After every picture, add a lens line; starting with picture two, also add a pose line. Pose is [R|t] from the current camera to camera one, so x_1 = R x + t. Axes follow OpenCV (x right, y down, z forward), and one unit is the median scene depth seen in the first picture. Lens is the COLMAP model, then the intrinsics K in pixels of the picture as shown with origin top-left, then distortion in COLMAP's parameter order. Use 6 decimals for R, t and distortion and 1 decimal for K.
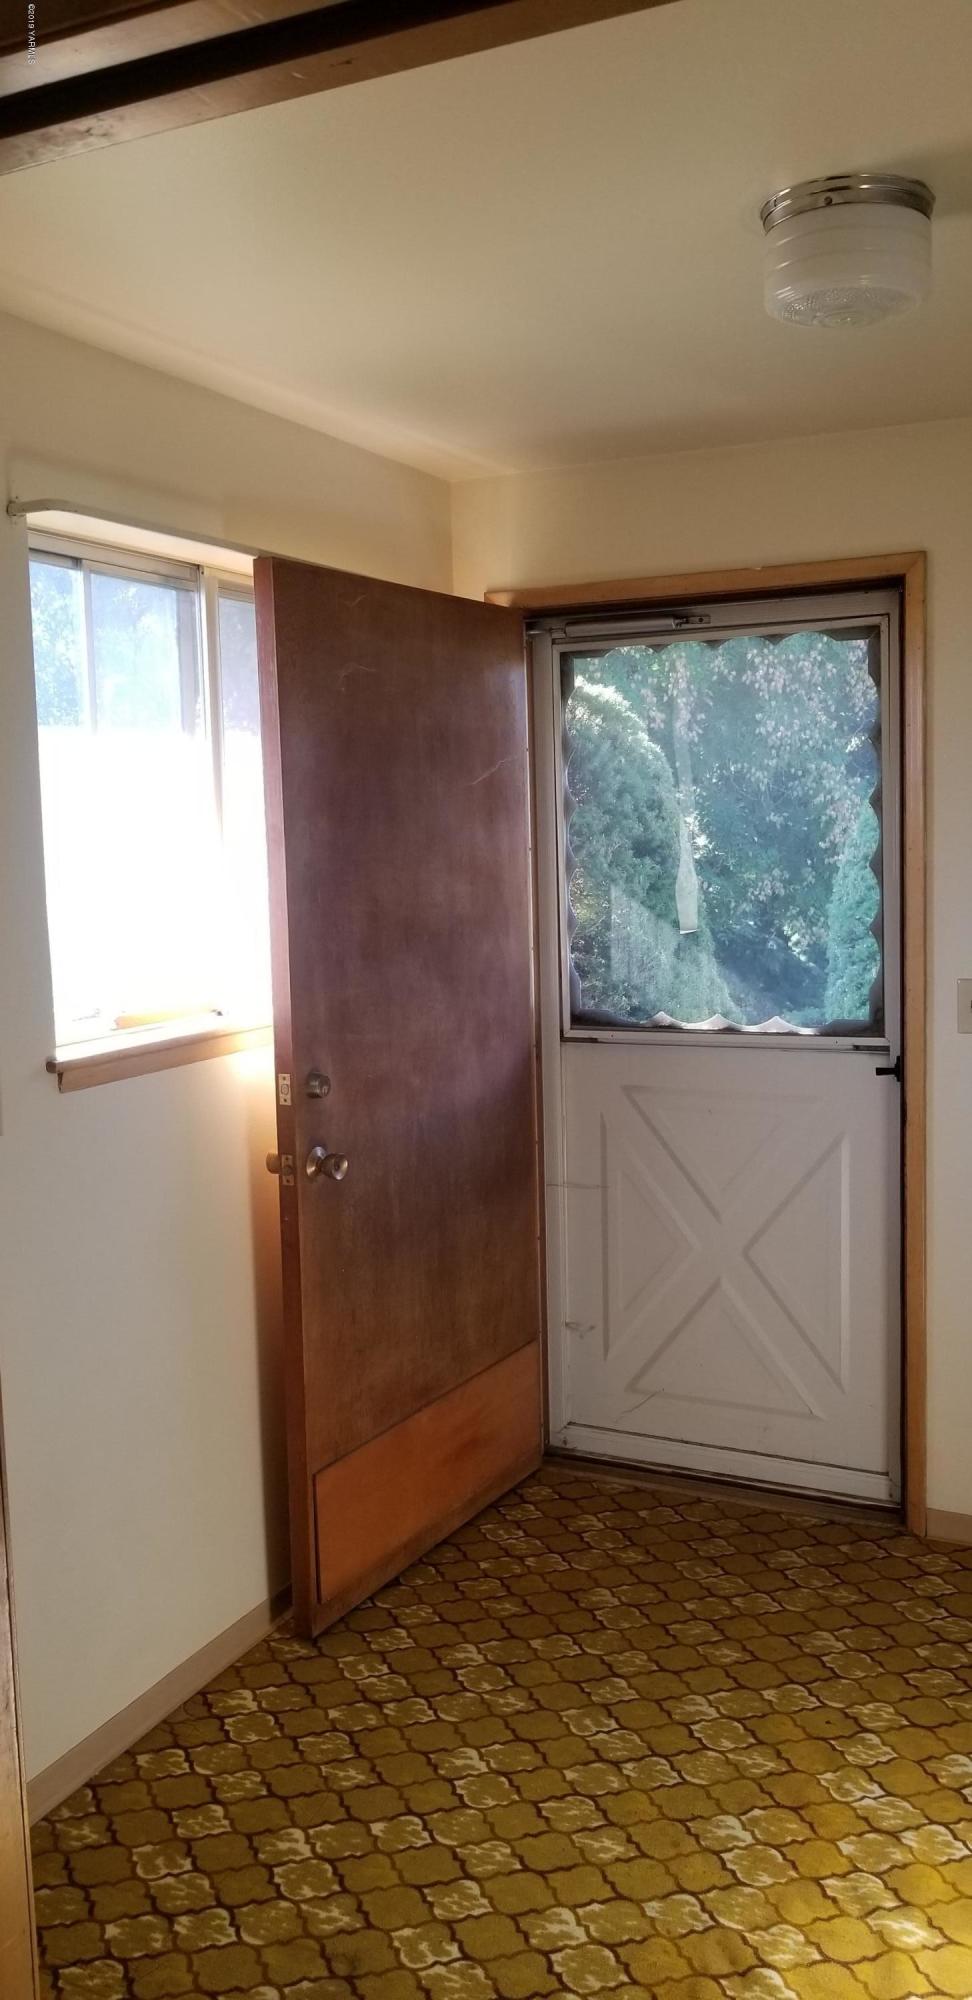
lens RADIAL K [[1630.2, 0, 485.8], [0, 1630.2, 1002.4], [0, 0, 1]] dist [0.019348, -0.033712]
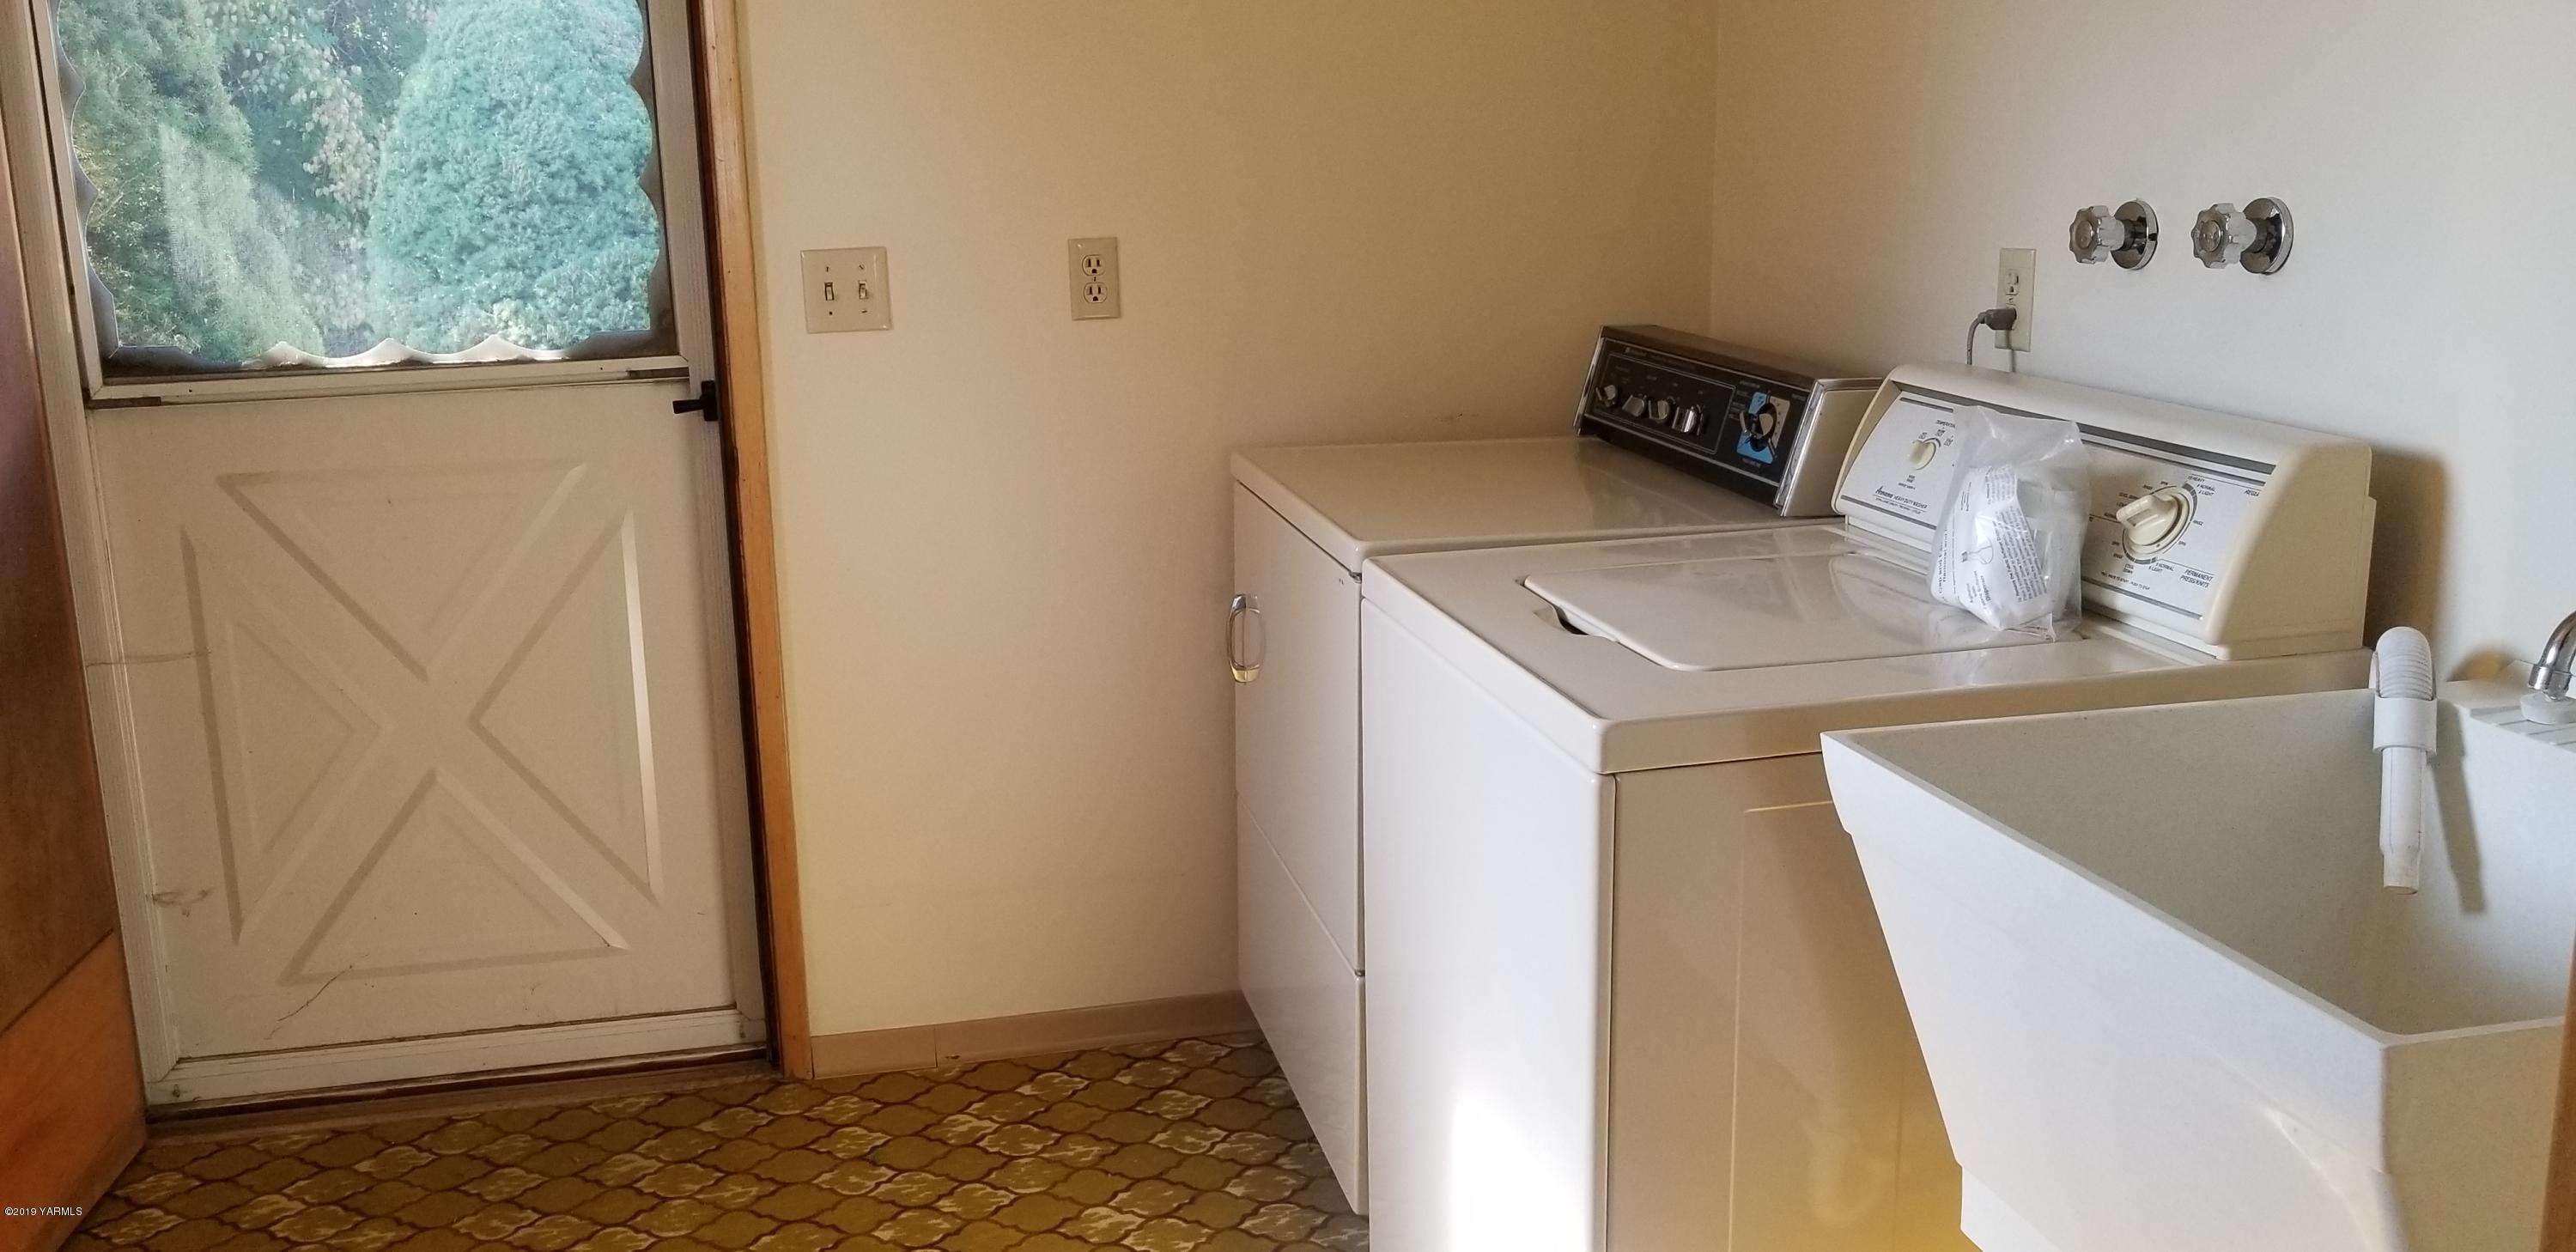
lens RADIAL K [[2099.7, 0, 1279.2], [0, 2099.7, 609.9], [0, 0, 1]] dist [0.019348, -0.033712]
pose [[0.784259, -0.125769, 0.607552, -0.084468], [0.071650, 0.991046, 0.112667, 0.042099], [-0.616282, -0.044829, 0.786249, 0.176400]]
